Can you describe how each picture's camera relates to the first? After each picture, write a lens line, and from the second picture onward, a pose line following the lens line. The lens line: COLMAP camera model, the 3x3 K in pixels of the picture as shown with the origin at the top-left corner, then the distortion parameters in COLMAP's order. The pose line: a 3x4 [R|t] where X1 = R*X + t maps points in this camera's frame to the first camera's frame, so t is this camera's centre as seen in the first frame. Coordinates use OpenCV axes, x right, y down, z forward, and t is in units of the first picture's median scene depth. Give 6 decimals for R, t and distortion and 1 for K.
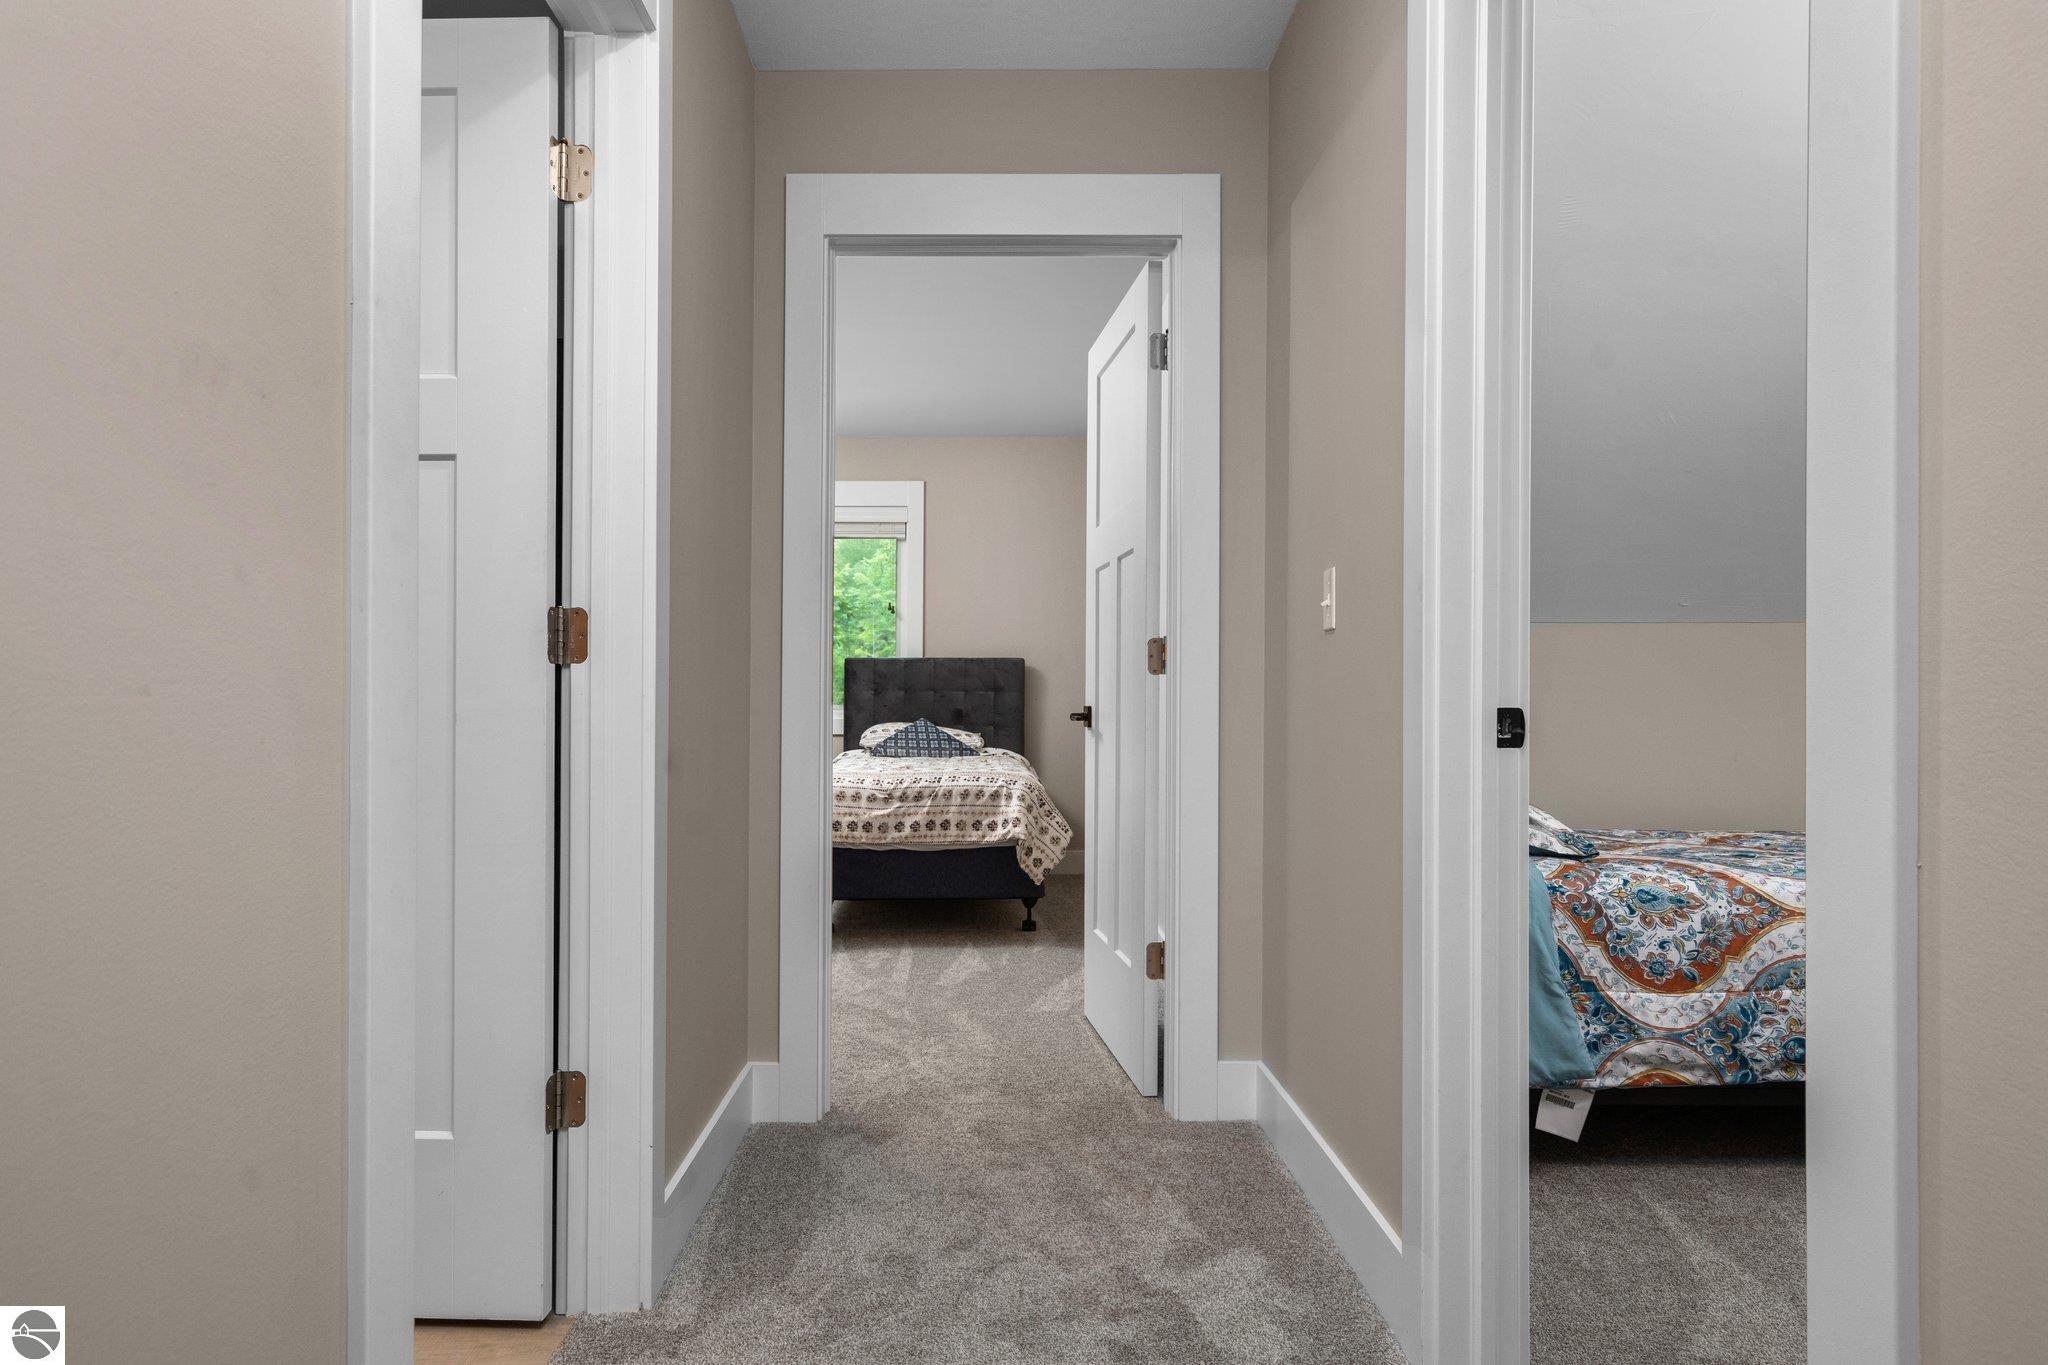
lens RADIAL K [[1257.9, 0, 967.7], [0, 1257.9, 700.4], [0, 0, 1]] dist [0.000291, -0.000007]
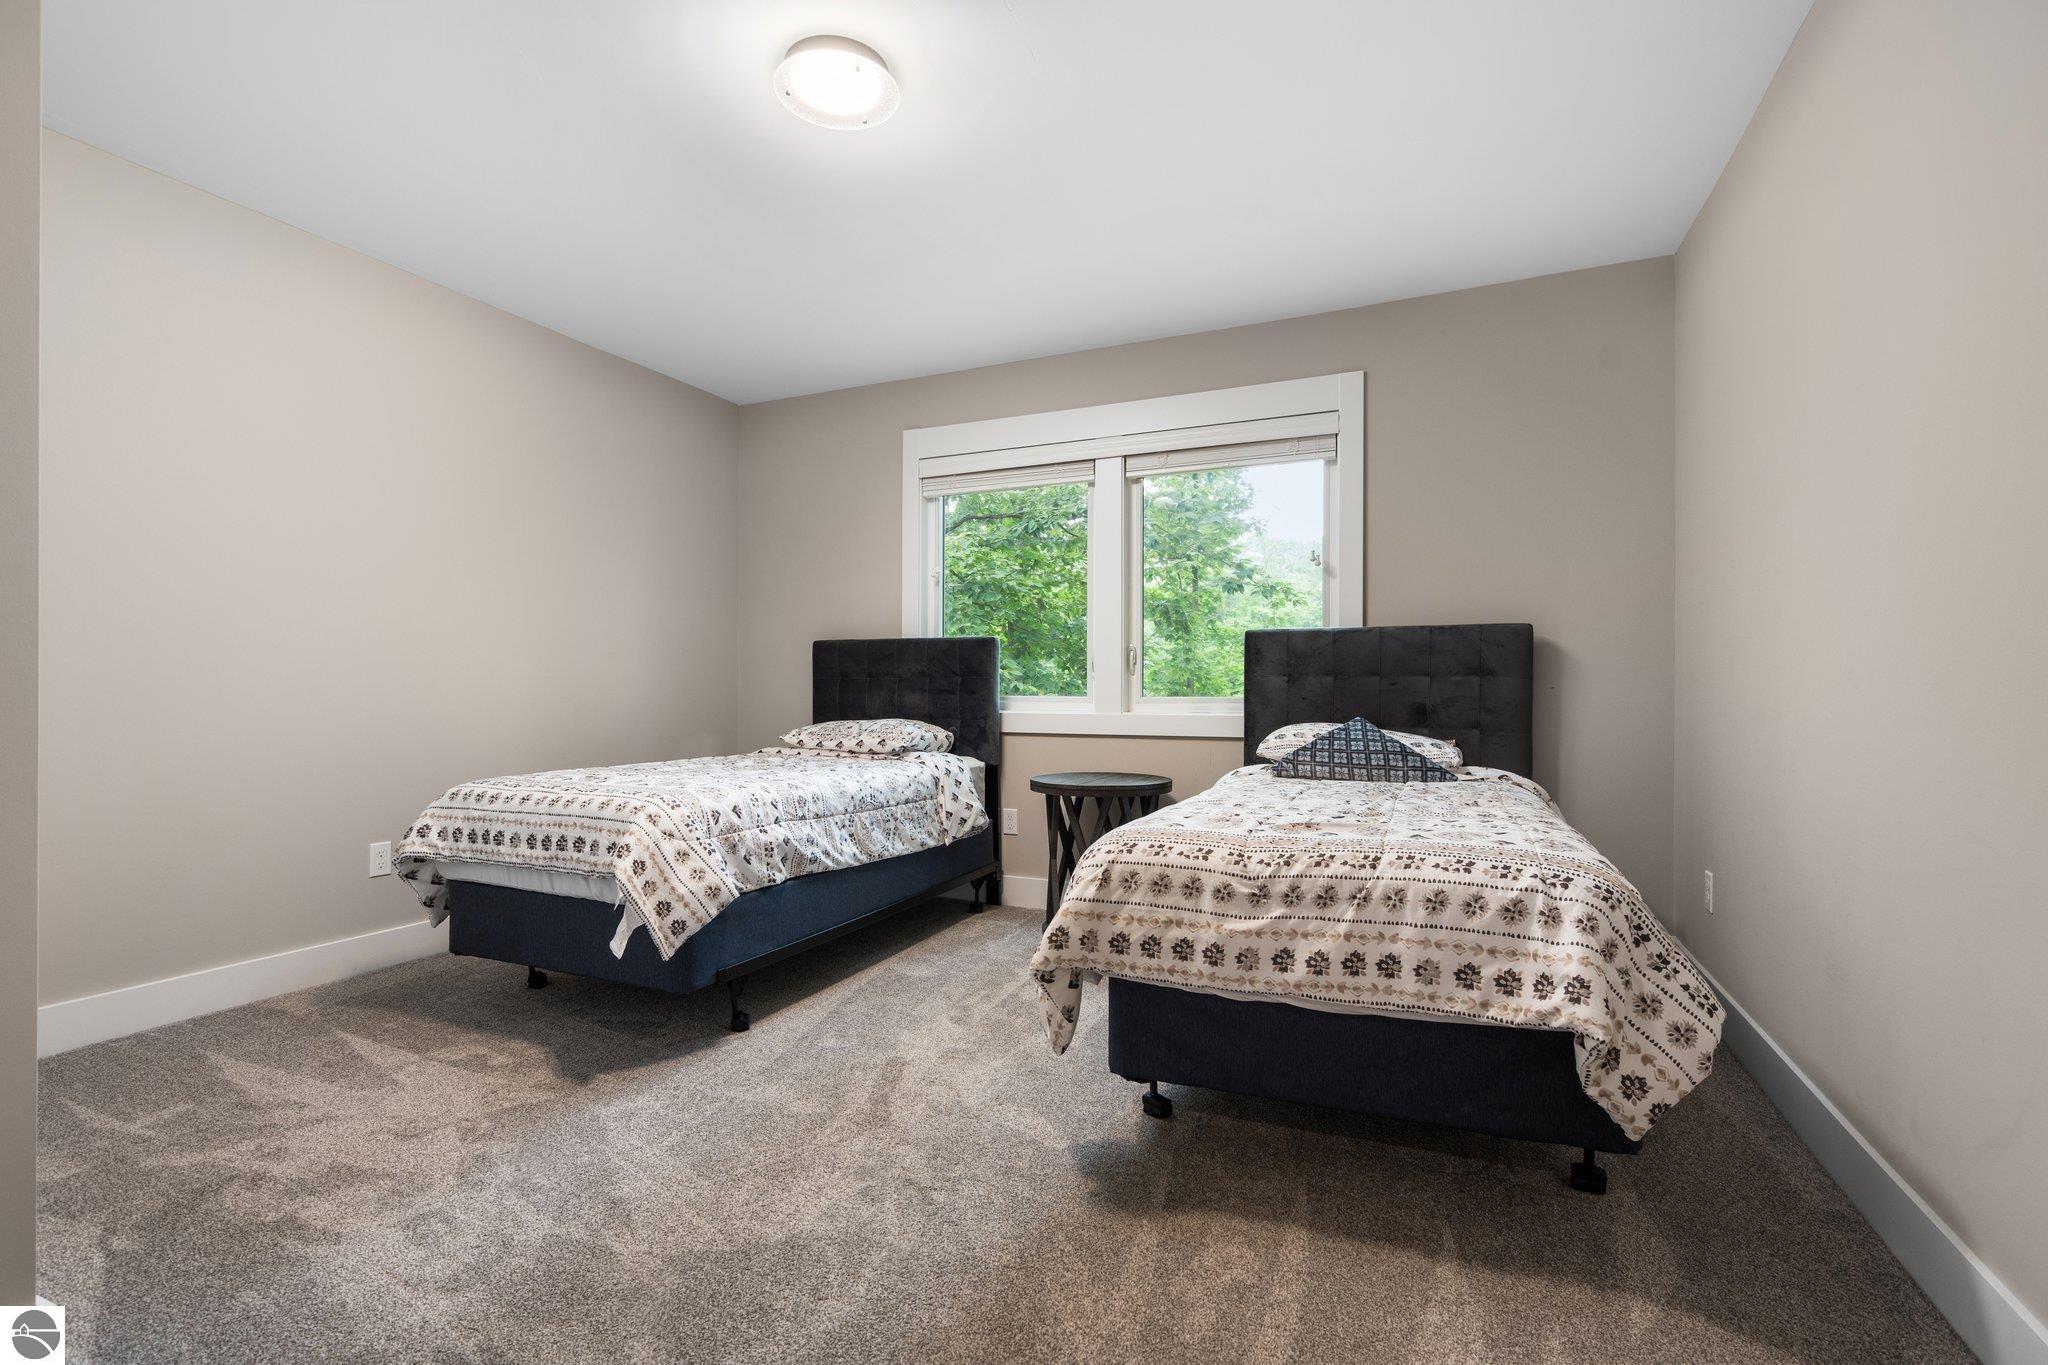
lens RADIAL K [[927.8, 0, 1018.9], [0, 927.8, 693.1], [0, 0, 1]] dist [0.003363, 0.000620]
pose [[0.915963, -0.001440, -0.401259, -0.005672], [0.002283, 0.999996, 0.001621, 0.000658], [0.401256, -0.002401, 0.915963, 0.643334]]
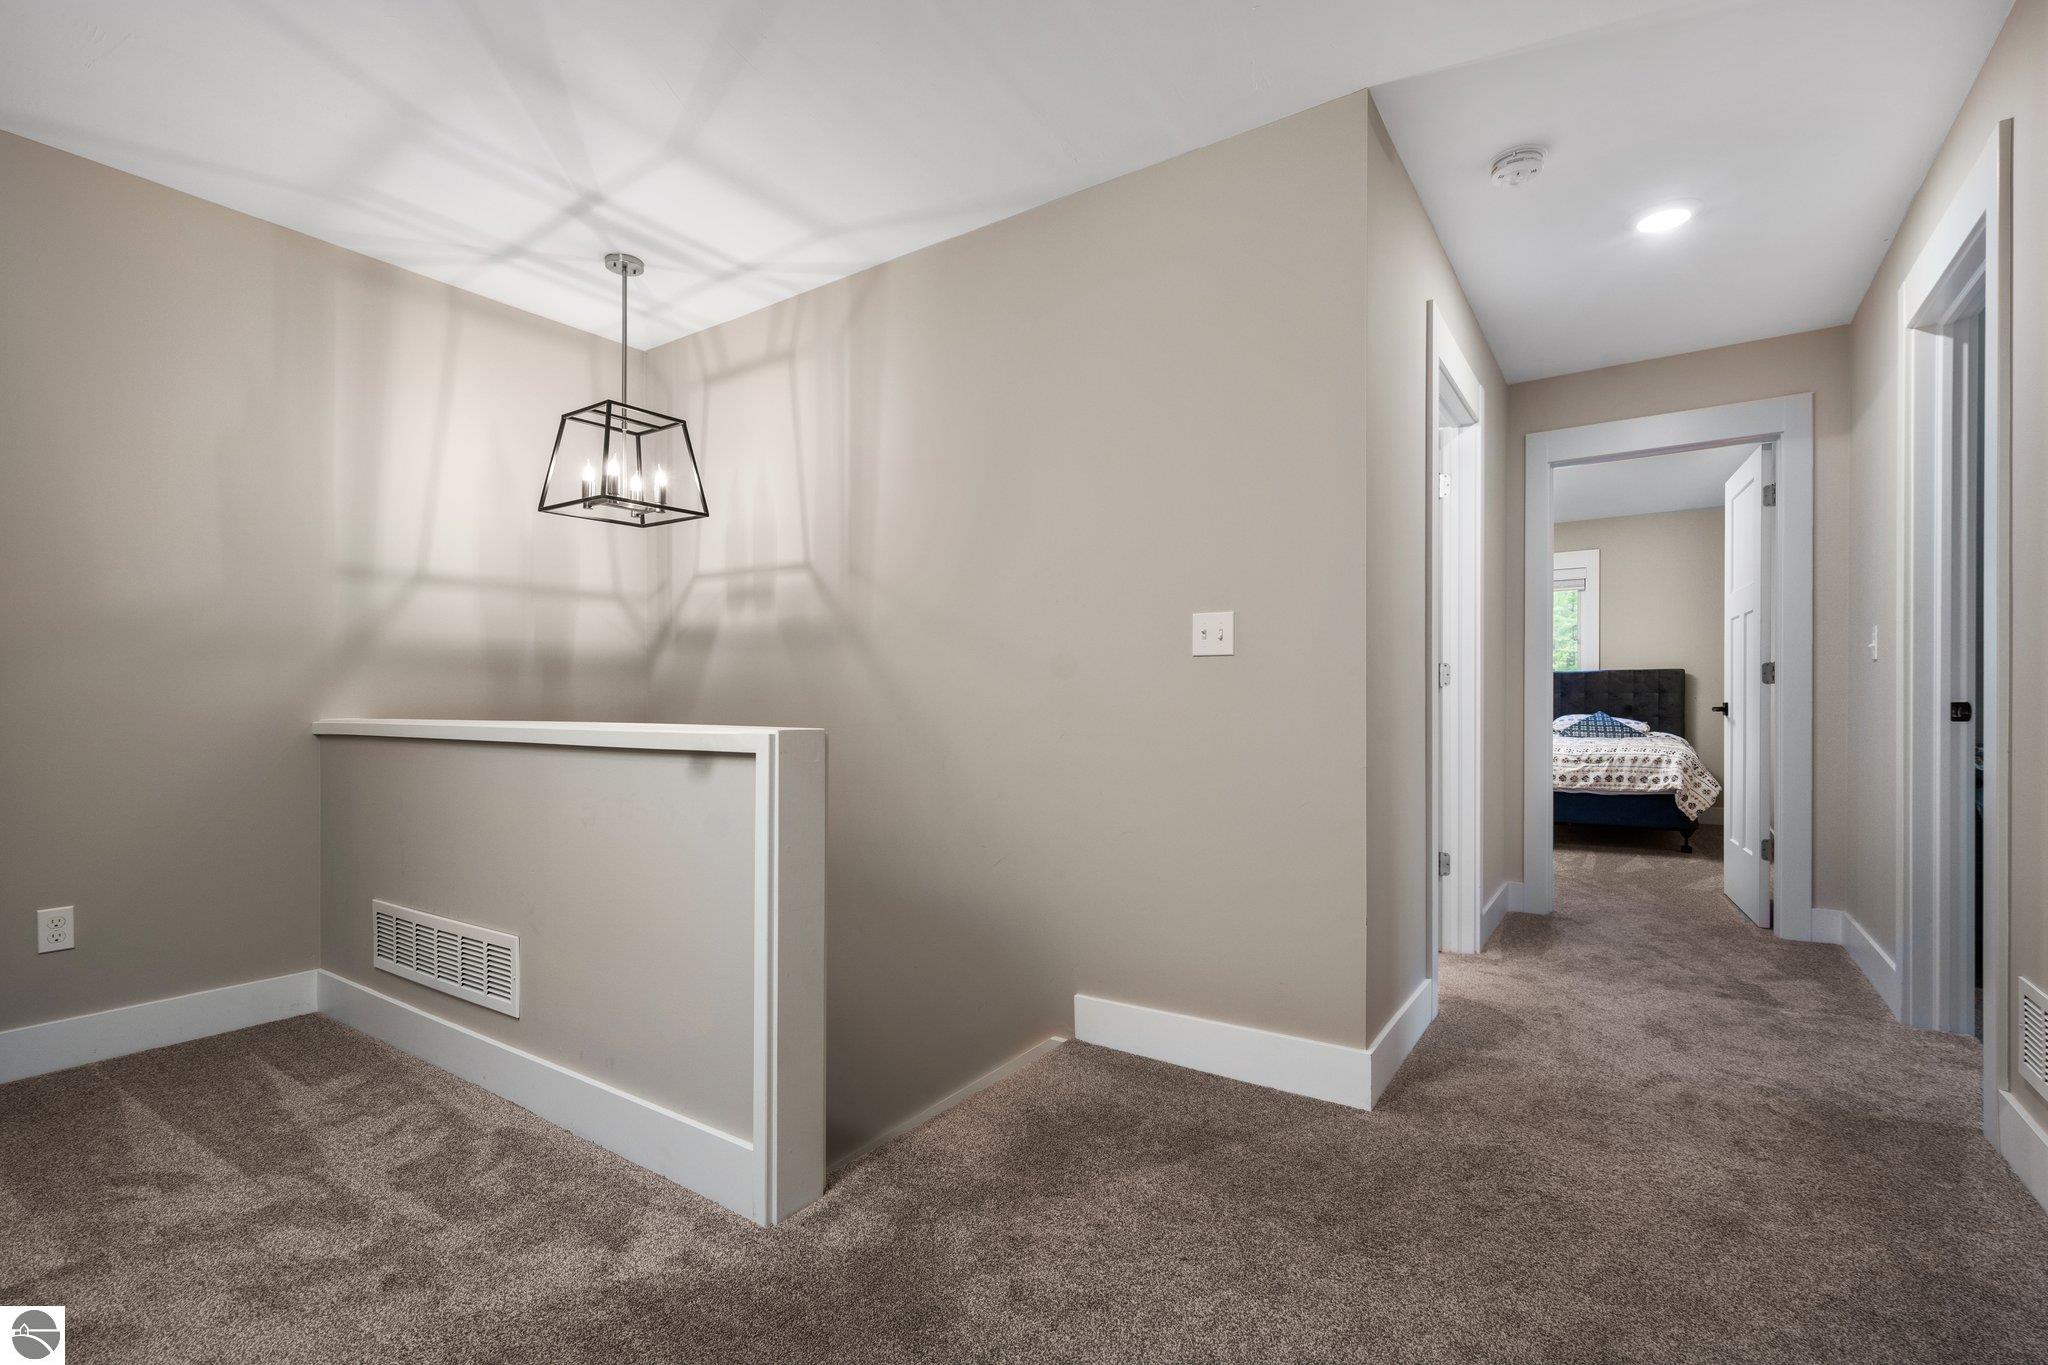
lens RADIAL K [[924.6, 0, 1022.0], [0, 924.6, 704.2], [0, 0, 1]] dist [0.000252, 0.000187]
pose [[0.833123, -0.004195, -0.553071, -0.000565], [0.006064, 0.999980, 0.001549, -0.000496], [0.553054, -0.004644, 0.833133, -0.378538]]
